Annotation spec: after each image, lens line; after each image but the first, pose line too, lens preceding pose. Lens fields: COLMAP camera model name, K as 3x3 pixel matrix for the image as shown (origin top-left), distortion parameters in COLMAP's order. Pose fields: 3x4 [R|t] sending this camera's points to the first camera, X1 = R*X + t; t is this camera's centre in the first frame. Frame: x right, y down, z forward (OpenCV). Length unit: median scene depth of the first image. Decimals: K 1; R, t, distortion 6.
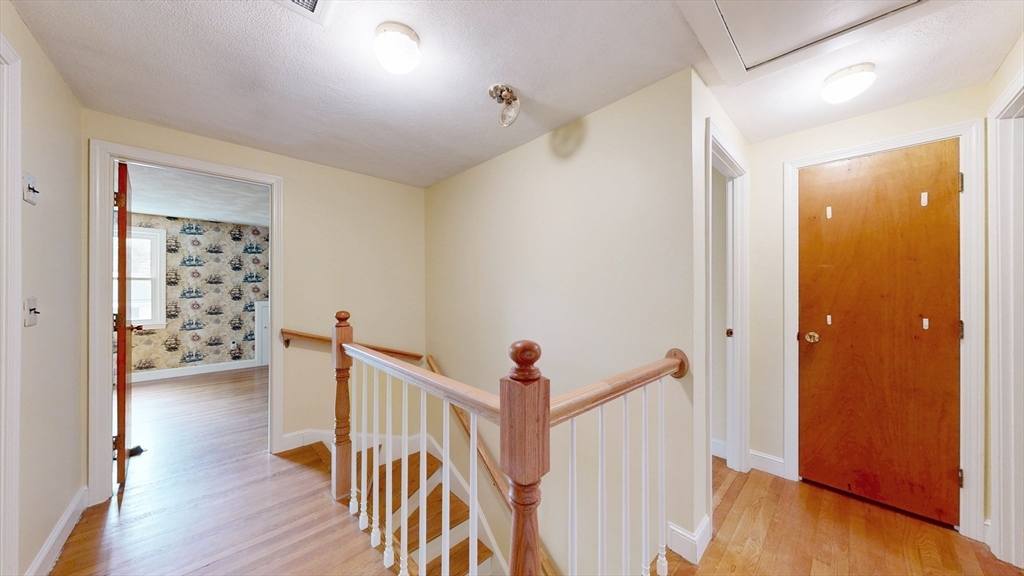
lens RADIAL K [[315.9, 0, 507.5], [0, 315.9, 287.7], [0, 0, 1]] dist [-0.002150, -0.000041]
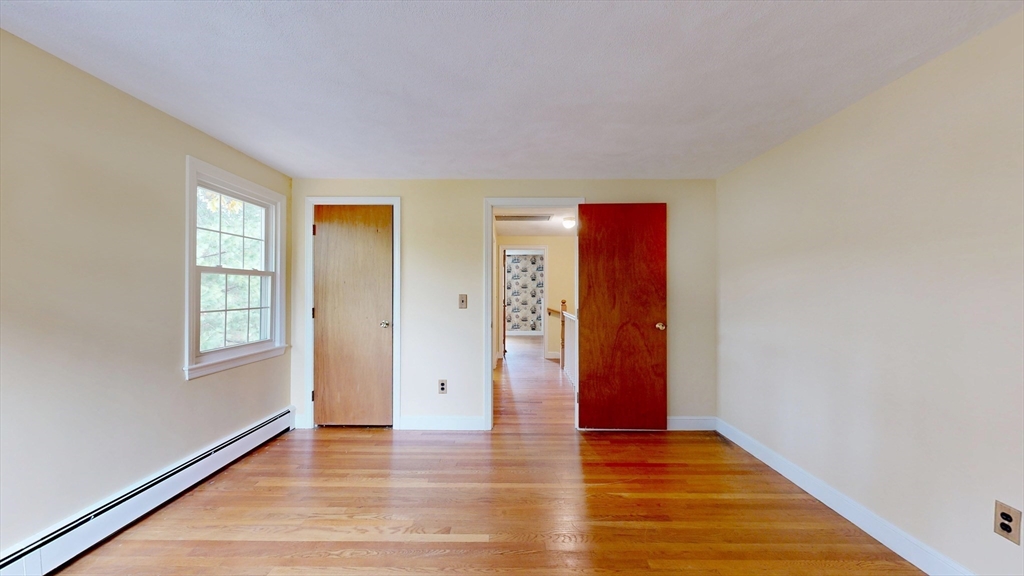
lens RADIAL K [[409.9, 0, 513.9], [0, 409.9, 286.6], [0, 0, 1]] dist [0.000093, 0.000005]
pose [[0.725480, -0.005846, -0.688218, 0.695570], [0.001312, 0.999974, -0.007111, -0.004591], [0.688242, 0.004256, 0.725469, -0.802865]]
